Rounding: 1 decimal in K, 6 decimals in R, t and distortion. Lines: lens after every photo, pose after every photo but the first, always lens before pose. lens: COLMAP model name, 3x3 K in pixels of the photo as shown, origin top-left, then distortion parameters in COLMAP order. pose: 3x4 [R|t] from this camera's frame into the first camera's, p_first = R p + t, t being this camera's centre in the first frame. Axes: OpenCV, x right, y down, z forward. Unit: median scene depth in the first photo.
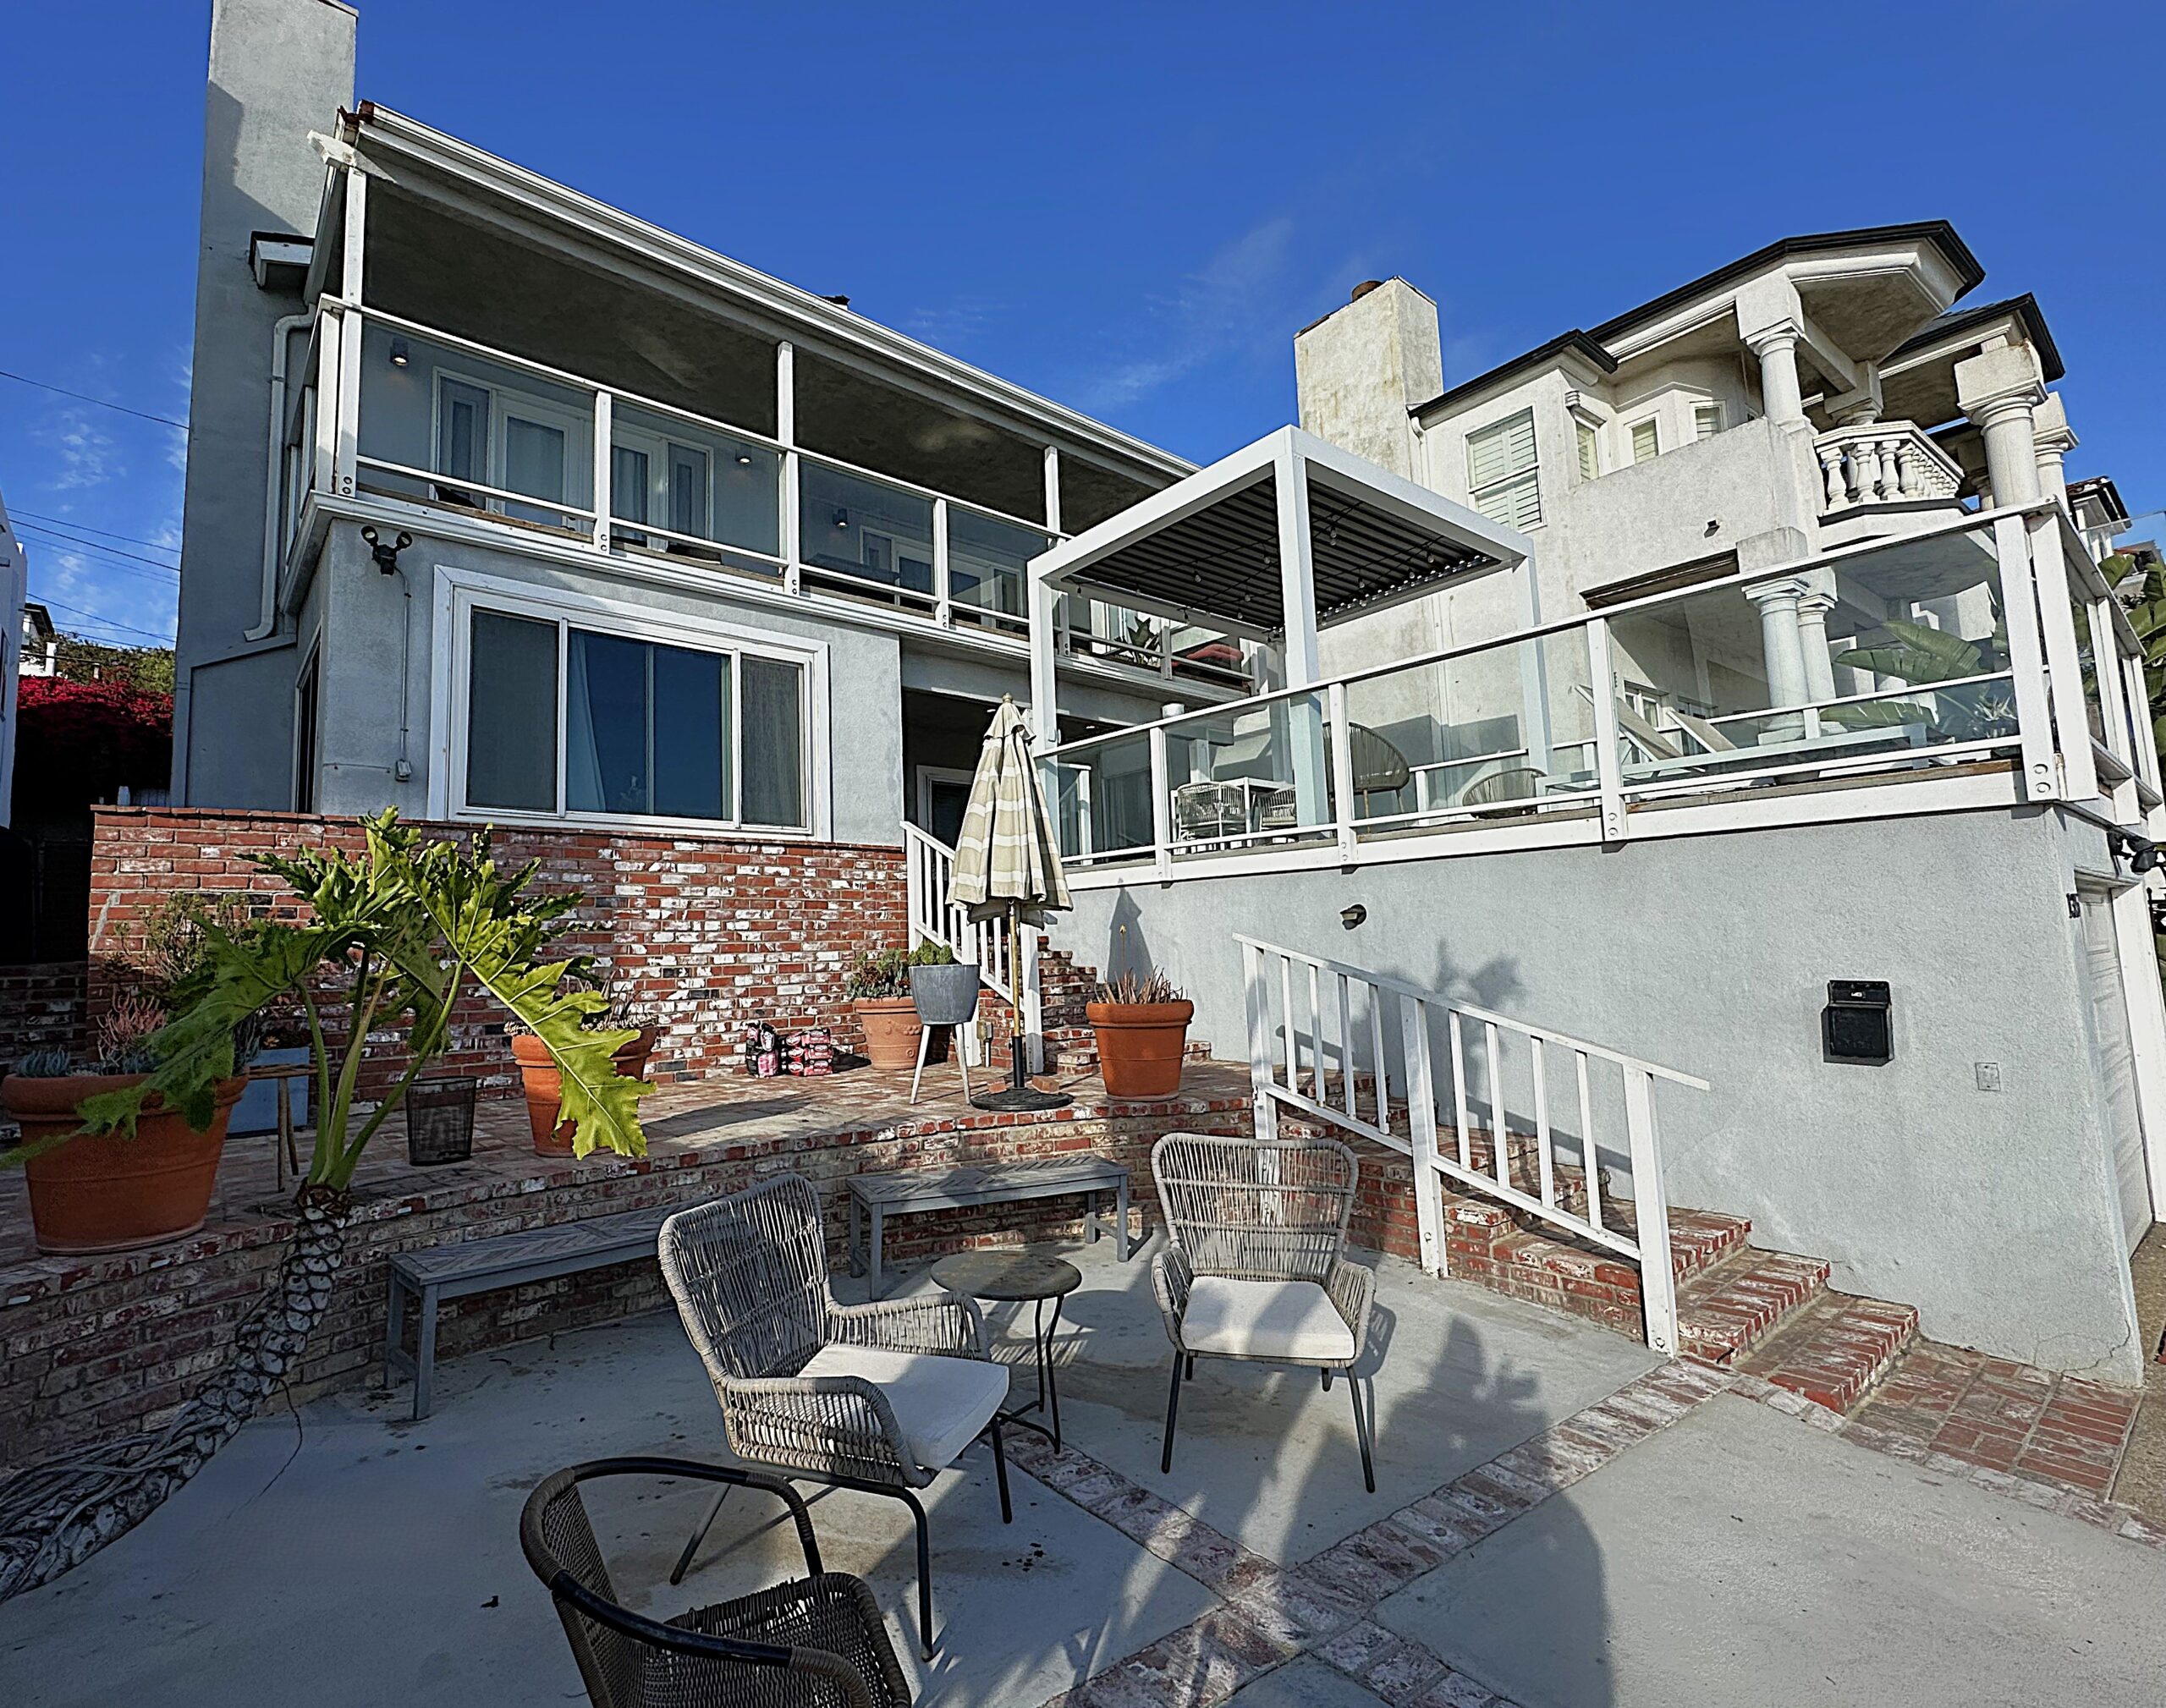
lens RADIAL K [[1023.3, 0, 1080.7], [0, 1023.3, 849.9], [0, 0, 1]] dist [0.000273, -0.000328]
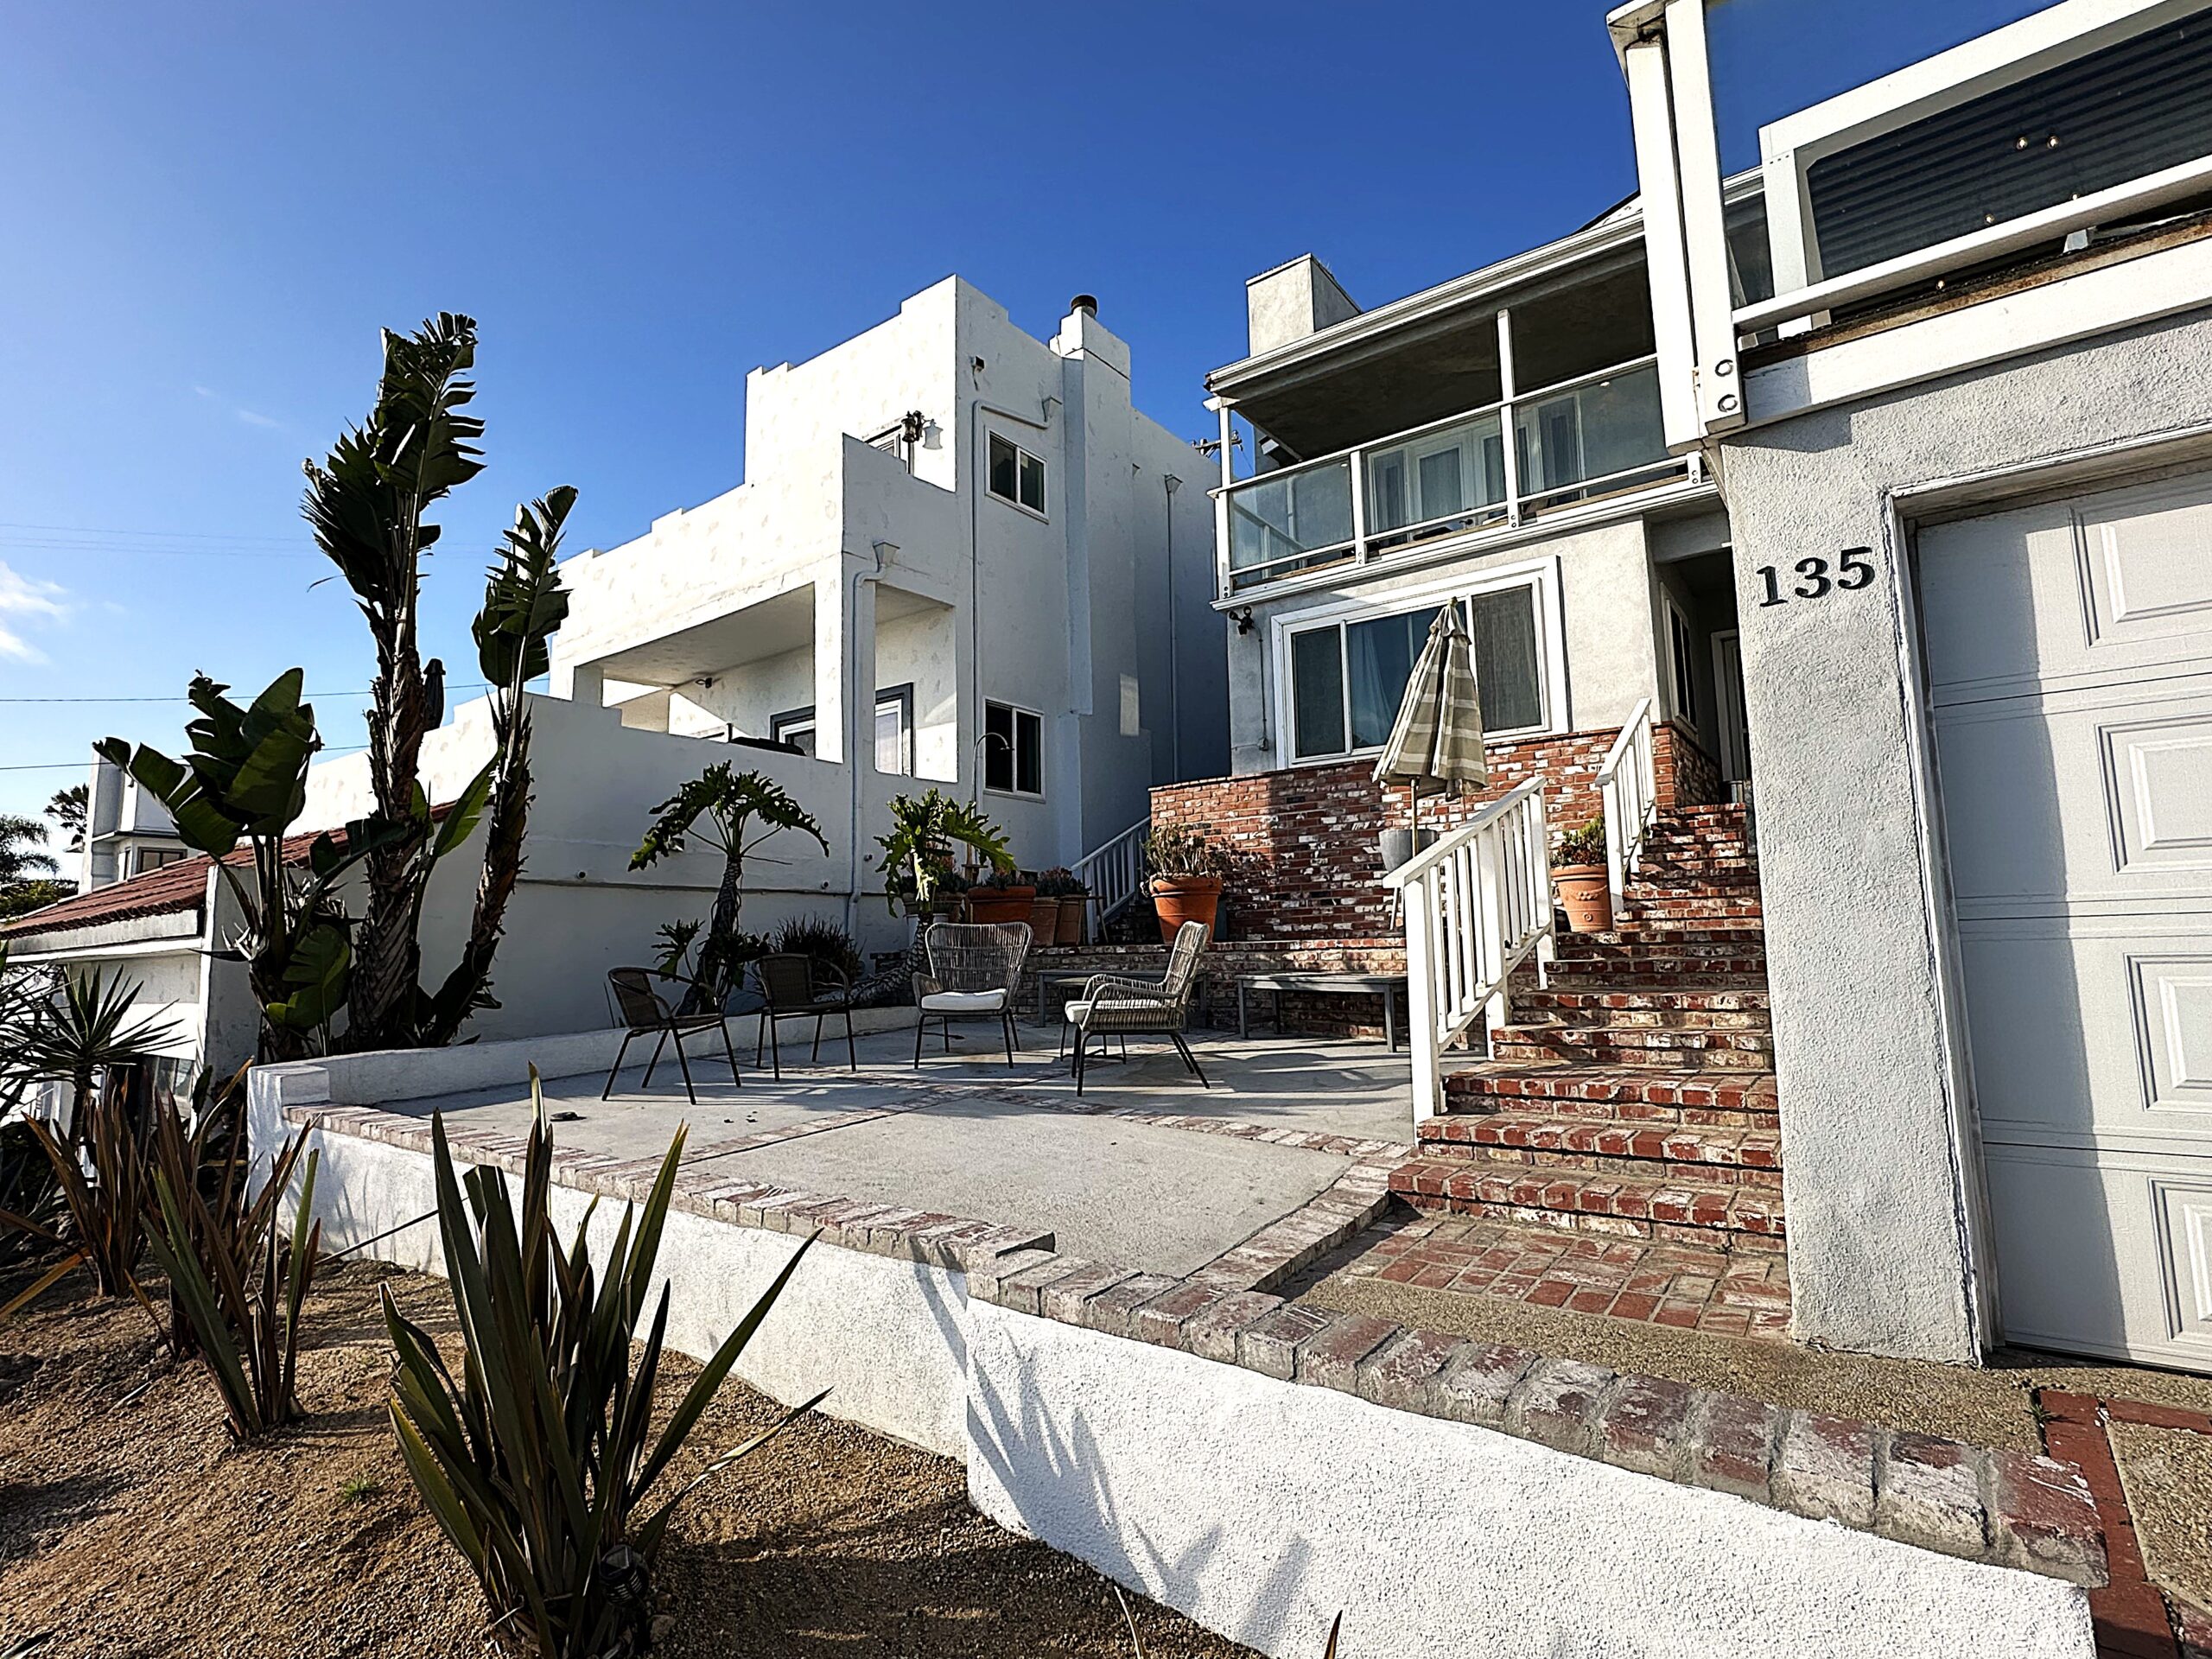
lens RADIAL K [[1046.6, 0, 1104.8], [0, 1046.6, 834.9], [0, 0, 1]] dist [-0.013145, -0.000097]
pose [[0.232496, -0.082405, -0.969100, 0.810563], [0.118074, 0.991426, -0.055976, 0.118210], [0.965404, -0.101412, 0.240232, 0.264589]]
